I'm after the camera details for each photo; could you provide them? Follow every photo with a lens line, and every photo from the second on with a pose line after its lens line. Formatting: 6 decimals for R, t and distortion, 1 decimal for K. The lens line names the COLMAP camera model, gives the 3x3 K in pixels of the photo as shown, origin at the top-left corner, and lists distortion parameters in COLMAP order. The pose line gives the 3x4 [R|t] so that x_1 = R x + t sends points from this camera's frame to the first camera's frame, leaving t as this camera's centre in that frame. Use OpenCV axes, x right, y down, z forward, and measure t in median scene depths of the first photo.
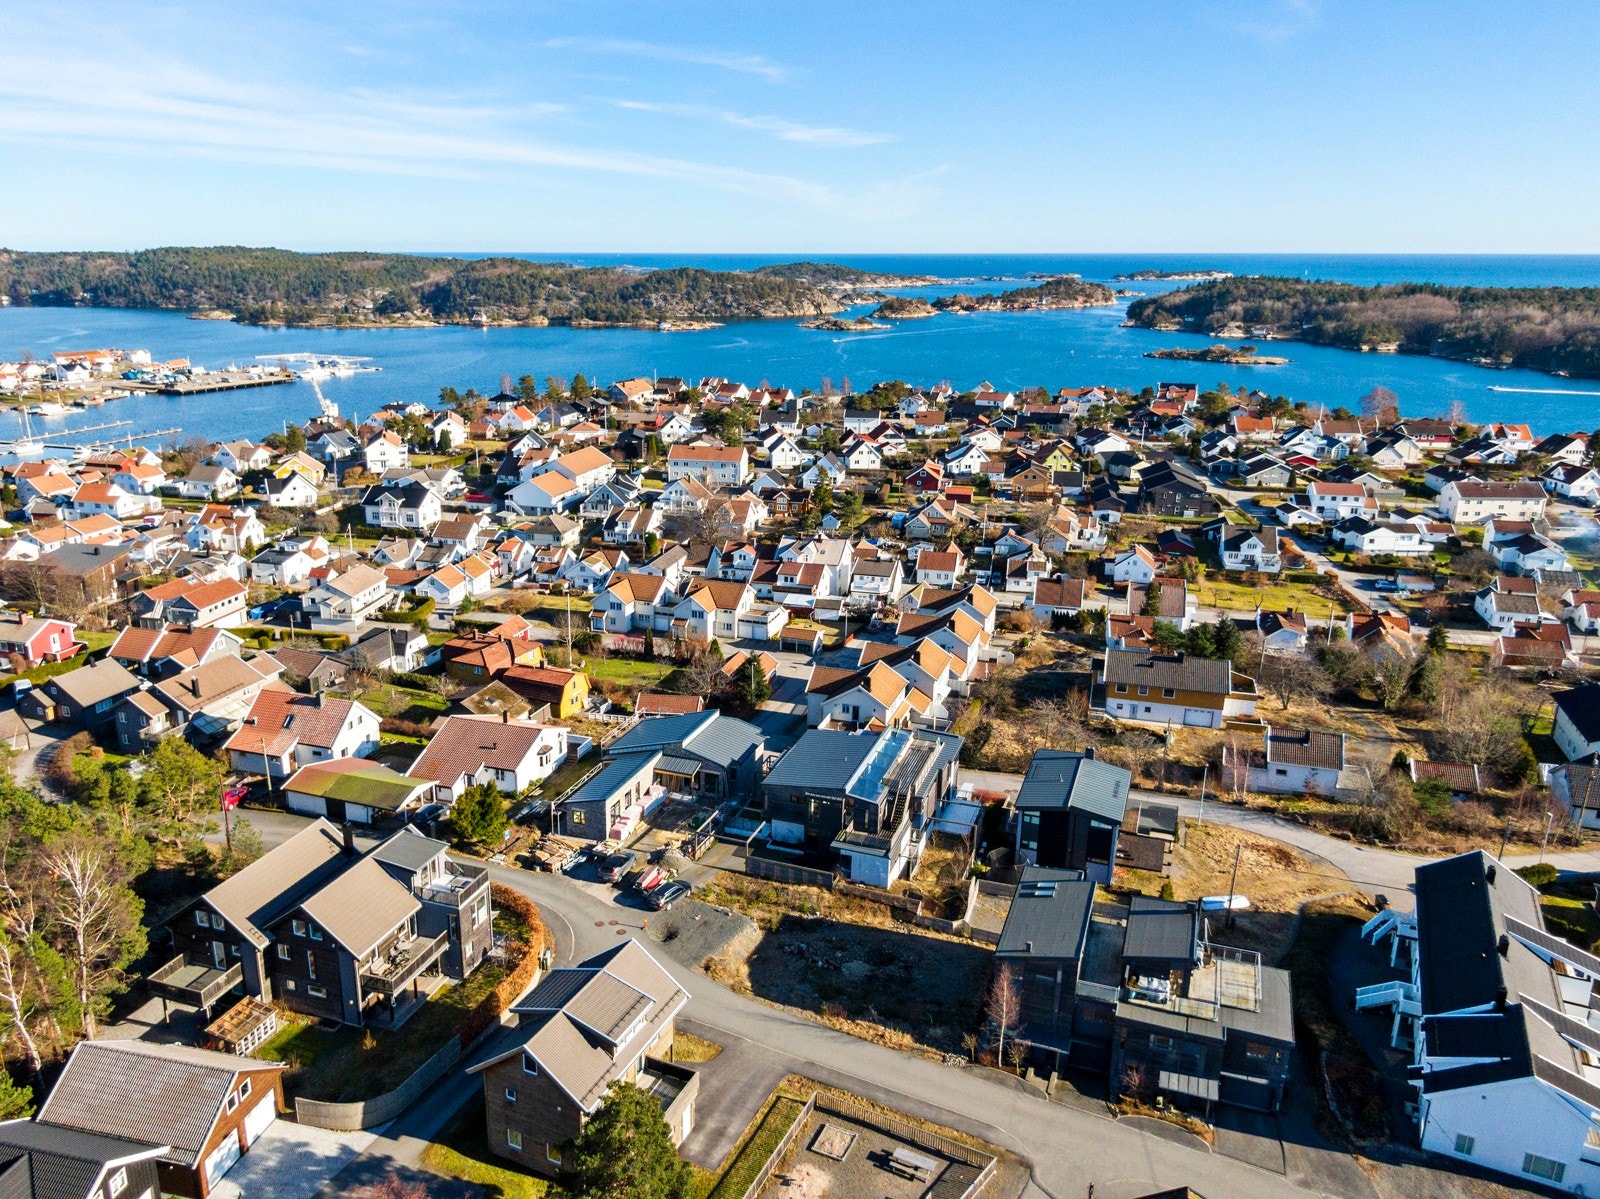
lens RADIAL K [[1156.0, 0, 834.3], [0, 1156.0, 588.0], [0, 0, 1]] dist [0.036601, -0.048060]
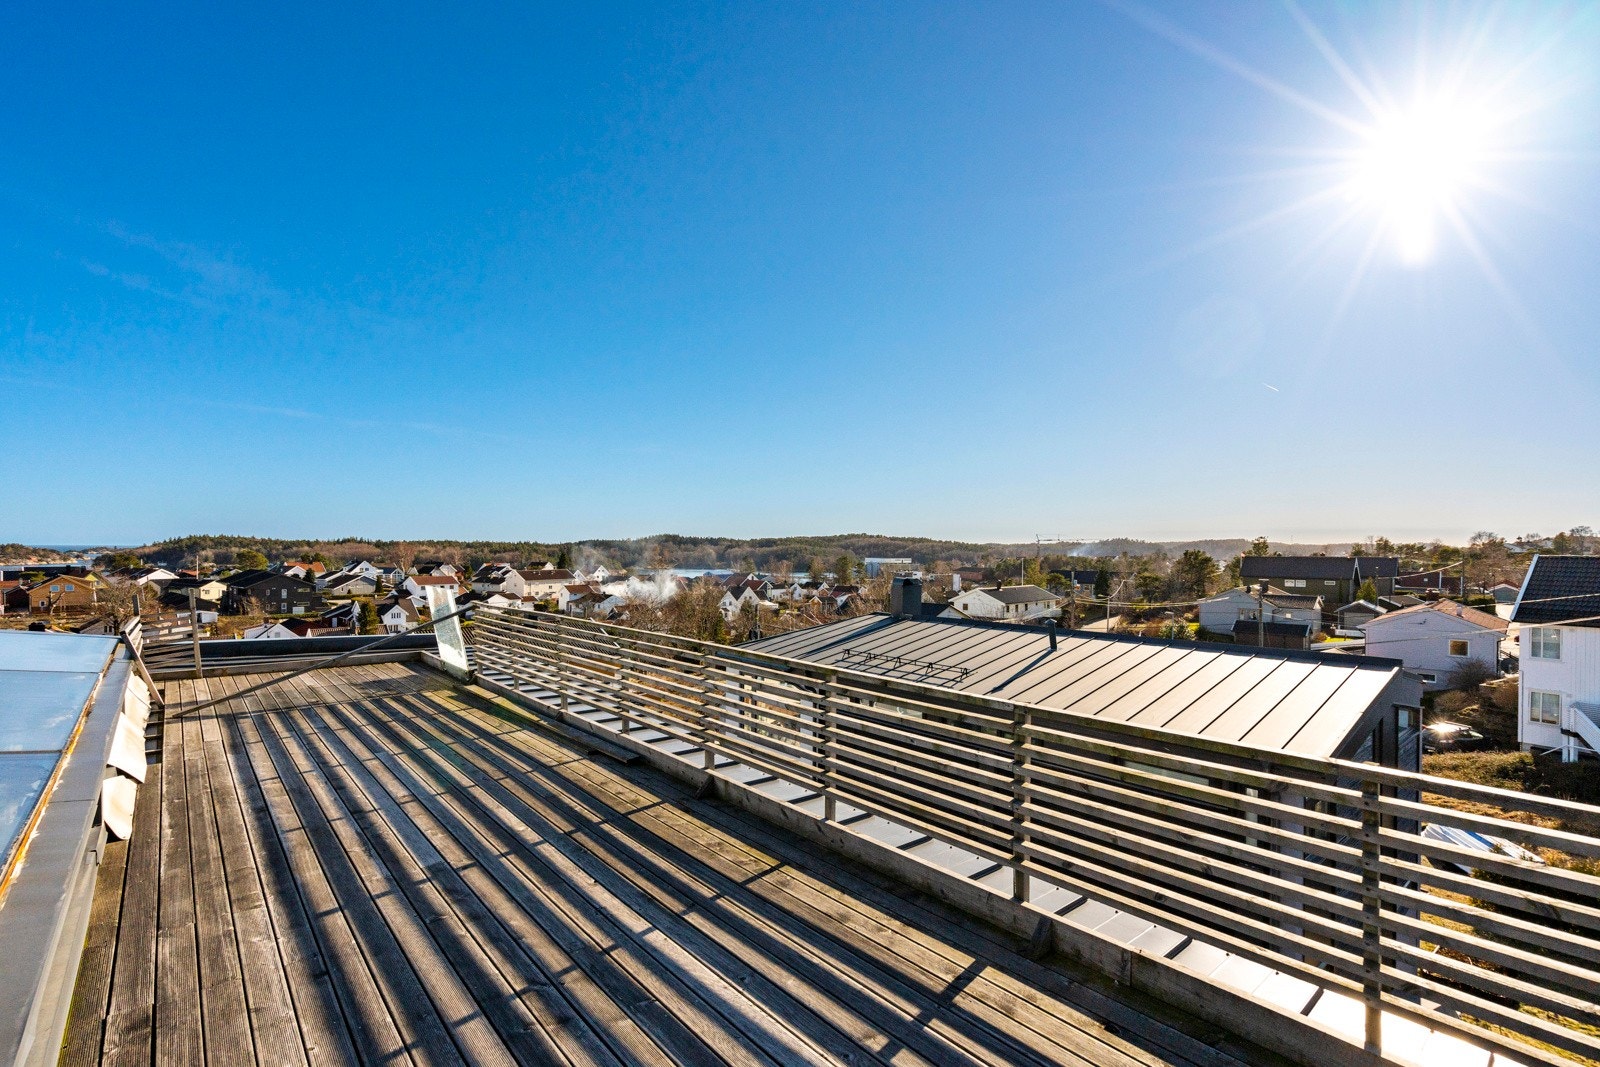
lens RADIAL K [[716.8, 0, 787.0], [0, 716.8, 546.3], [0, 0, 1]] dist [-0.002153, 0.000094]
pose [[0.523652, -0.018288, 0.851736, 0.016876], [0.238633, 0.962896, -0.126038, 0.060402], [-0.817828, 0.269252, 0.508587, 0.387296]]
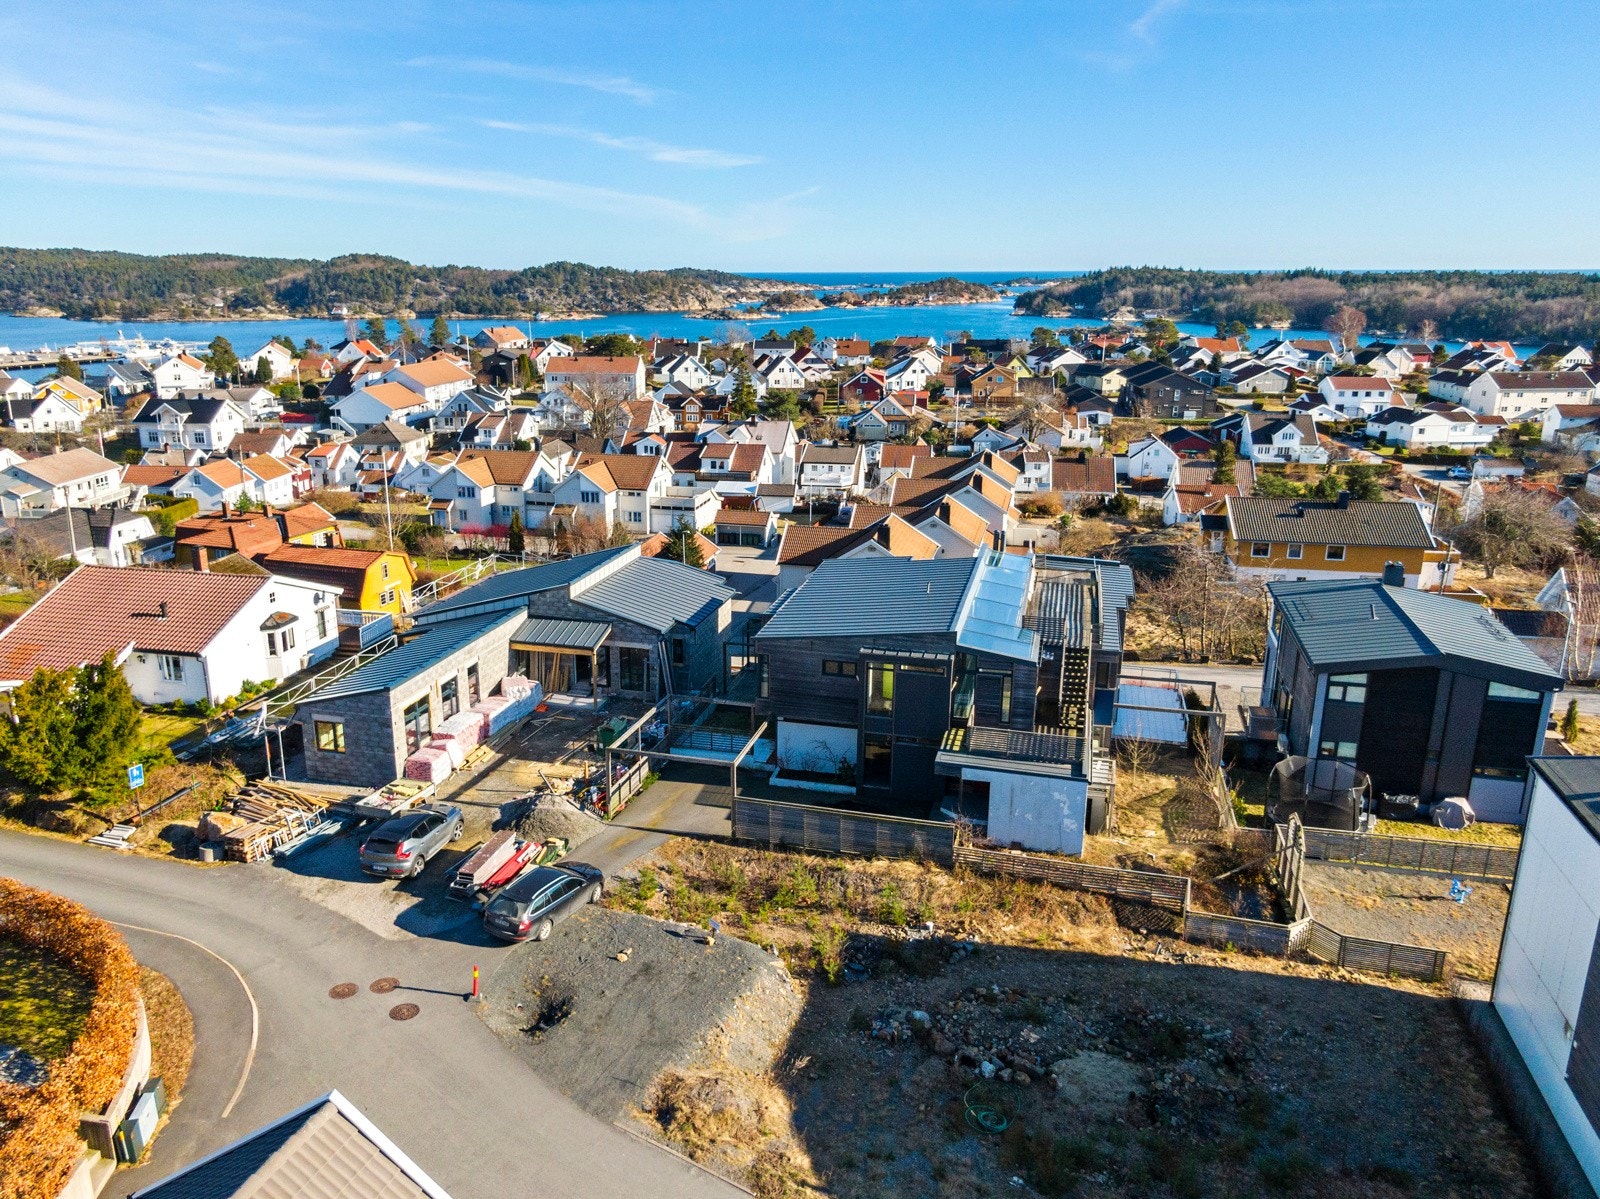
lens RADIAL K [[1156.0, 0, 809.1], [0, 1156.0, 600.4], [0, 0, 1]] dist [0.036601, -0.048060]
pose [[0.996724, -0.039353, 0.070656, -0.027915], [0.039347, 0.999225, 0.001486, 0.059862], [-0.070659, 0.001299, 0.997500, 0.216896]]
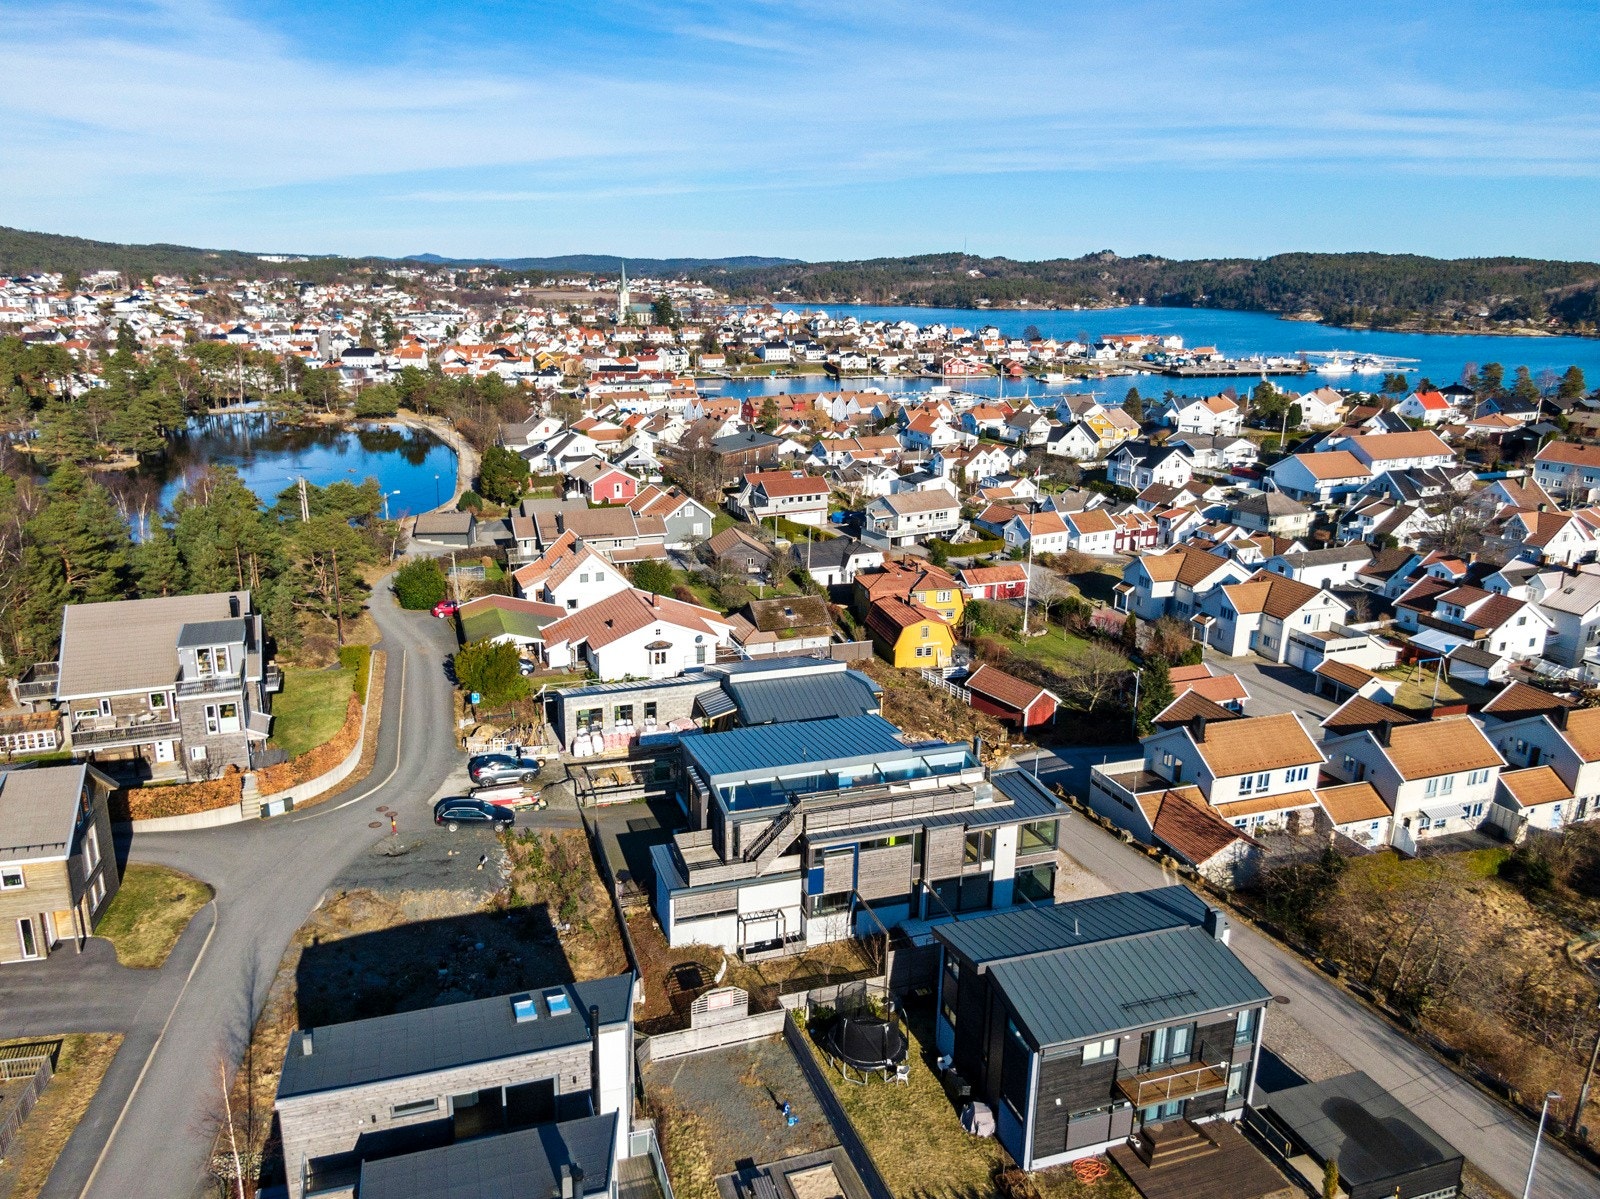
lens RADIAL K [[1185.3, 0, 774.1], [0, 1185.3, 615.3], [0, 0, 1]] dist [0.022371, -0.032517]
pose [[0.590156, 0.218448, -0.777172, 0.191933], [-0.217814, 0.970077, 0.107269, 0.004542], [0.777350, 0.105974, 0.620078, 0.233071]]
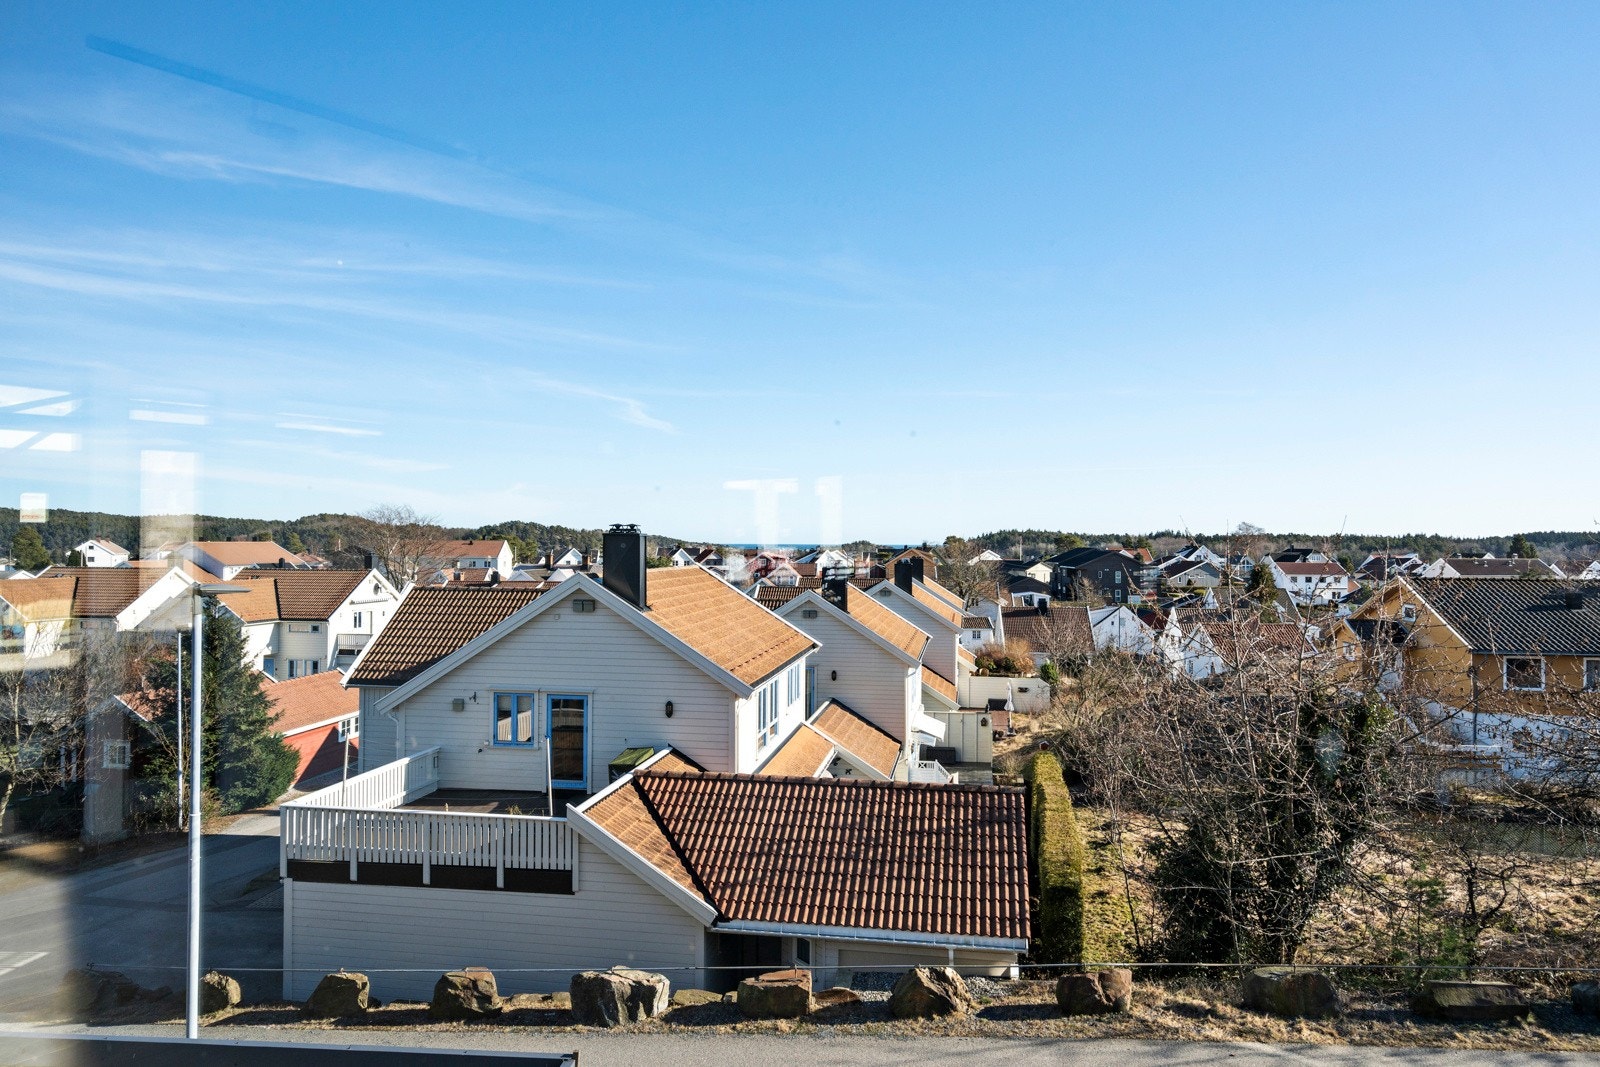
lens RADIAL K [[1032.6, 0, 807.0], [0, 1032.6, 531.7], [0, 0, 1]] dist [0.010088, -0.001209]
pose [[0.989905, -0.017032, 0.140707, 0.017778], [0.055790, 0.959434, -0.276359, 0.066142], [-0.130292, 0.281419, 0.950698, 0.441382]]
